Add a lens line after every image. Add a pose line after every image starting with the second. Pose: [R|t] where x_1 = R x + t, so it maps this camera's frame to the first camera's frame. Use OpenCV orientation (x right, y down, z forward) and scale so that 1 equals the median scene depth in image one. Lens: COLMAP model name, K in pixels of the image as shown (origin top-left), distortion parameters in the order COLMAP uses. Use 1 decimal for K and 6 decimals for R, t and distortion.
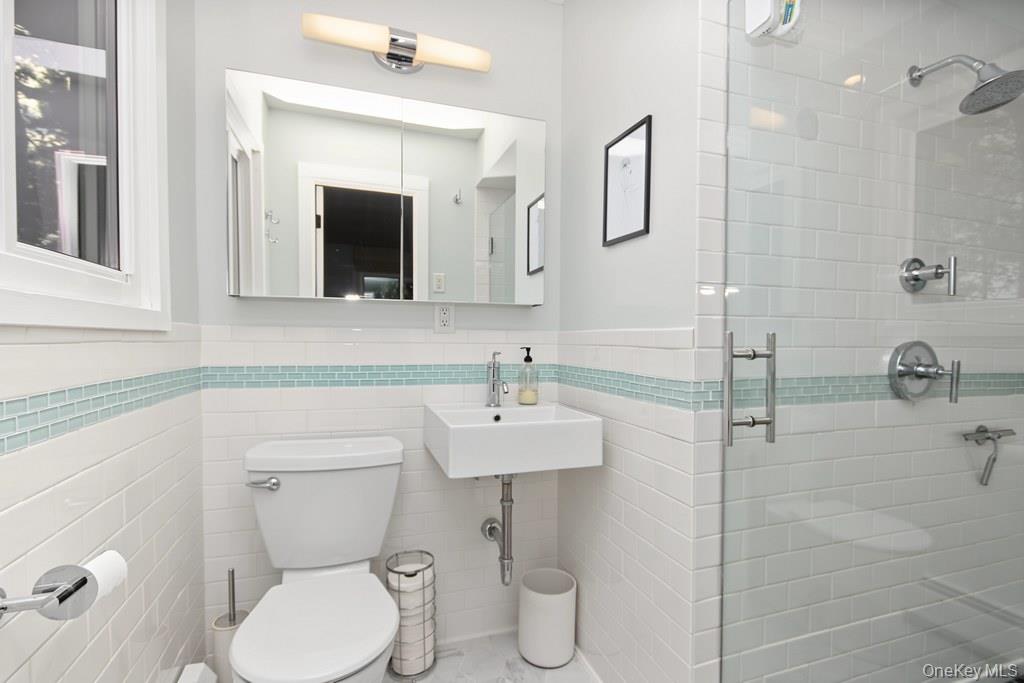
lens RADIAL K [[473.6, 0, 513.9], [0, 473.6, 347.8], [0, 0, 1]] dist [-0.001124, -0.000302]
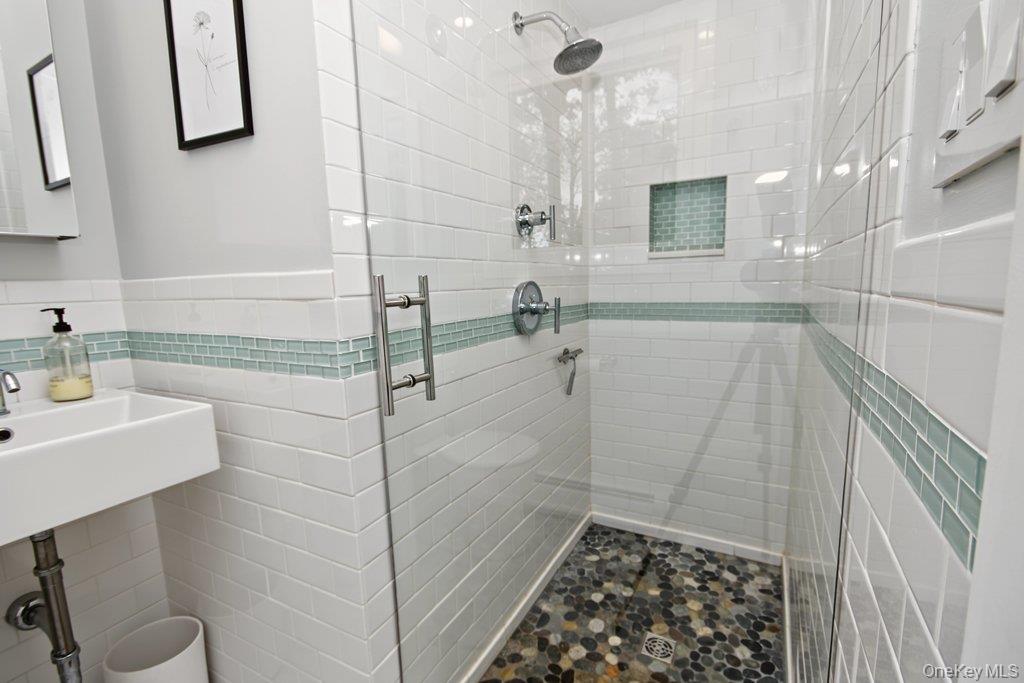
lens RADIAL K [[470.7, 0, 514.2], [0, 470.7, 351.3], [0, 0, 1]] dist [-0.000703, -0.004740]
pose [[0.727499, -0.125736, 0.674490, 0.057709], [0.044014, 0.989592, 0.137003, -0.003628], [-0.684696, -0.069983, 0.725461, 0.210748]]
